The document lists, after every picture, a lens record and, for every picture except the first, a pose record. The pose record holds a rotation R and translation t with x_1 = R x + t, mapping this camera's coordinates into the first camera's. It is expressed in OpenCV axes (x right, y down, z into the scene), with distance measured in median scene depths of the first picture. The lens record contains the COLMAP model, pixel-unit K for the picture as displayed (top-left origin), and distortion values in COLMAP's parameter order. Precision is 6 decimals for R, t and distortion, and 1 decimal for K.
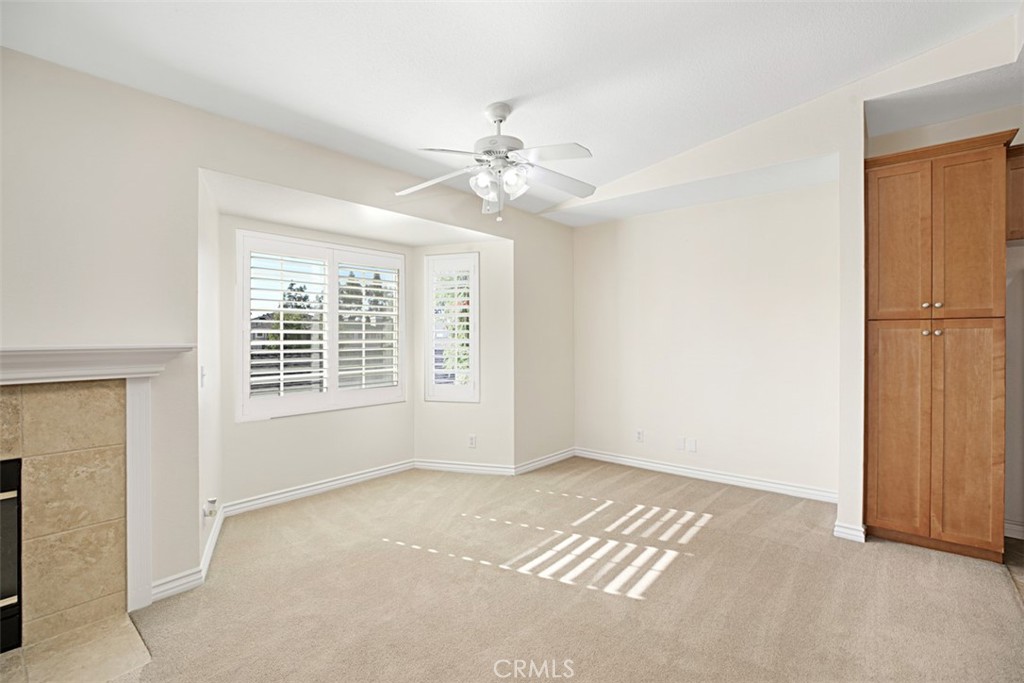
lens RADIAL K [[467.9, 0, 510.3], [0, 467.9, 341.5], [0, 0, 1]] dist [-0.022846, 0.002461]
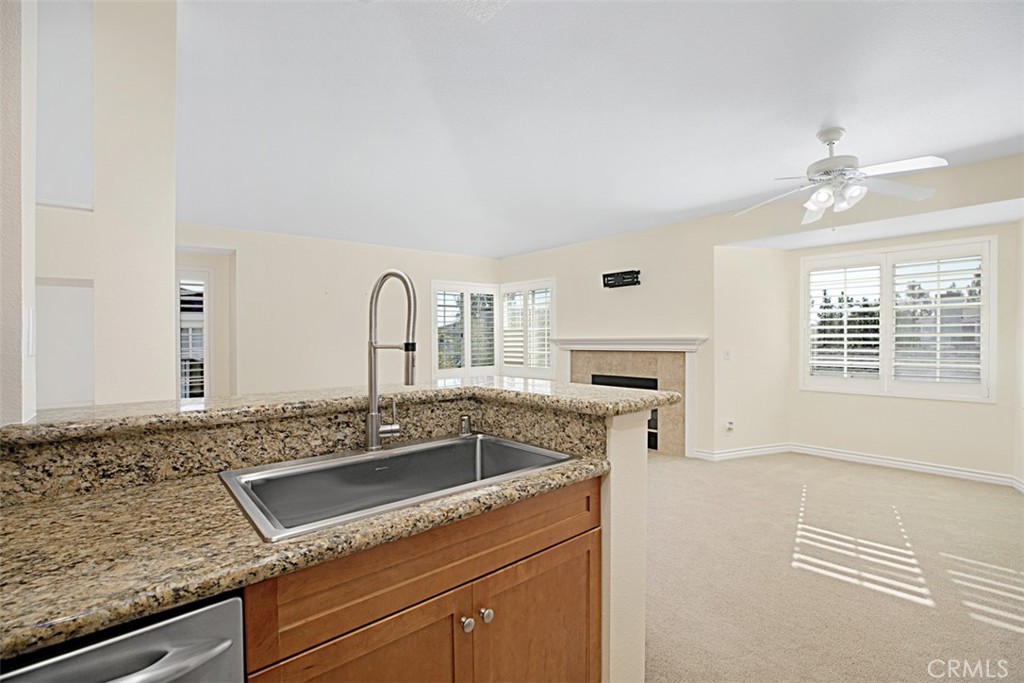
lens RADIAL K [[467.9, 0, 523.5], [0, 467.9, 333.9], [0, 0, 1]] dist [-0.022846, 0.002461]
pose [[-0.130864, 0.004963, -0.991388, 1.009963], [0.003959, 0.999982, 0.004483, -0.013161], [0.991392, -0.003339, -0.130881, 0.340329]]
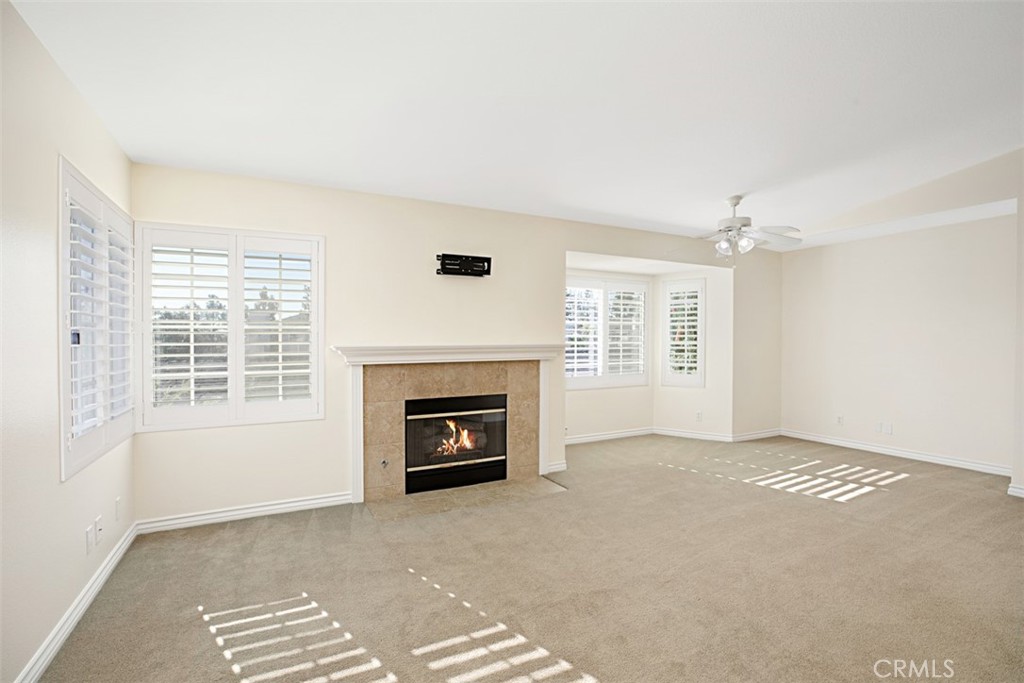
lens RADIAL K [[467.9, 0, 518.4], [0, 467.9, 342.6], [0, 0, 1]] dist [-0.022846, 0.002461]
pose [[0.936015, 0.007799, -0.351874, -0.130966], [-0.008337, 0.999965, -0.000012, 0.002981], [0.351862, 0.002945, 0.936047, -0.644909]]
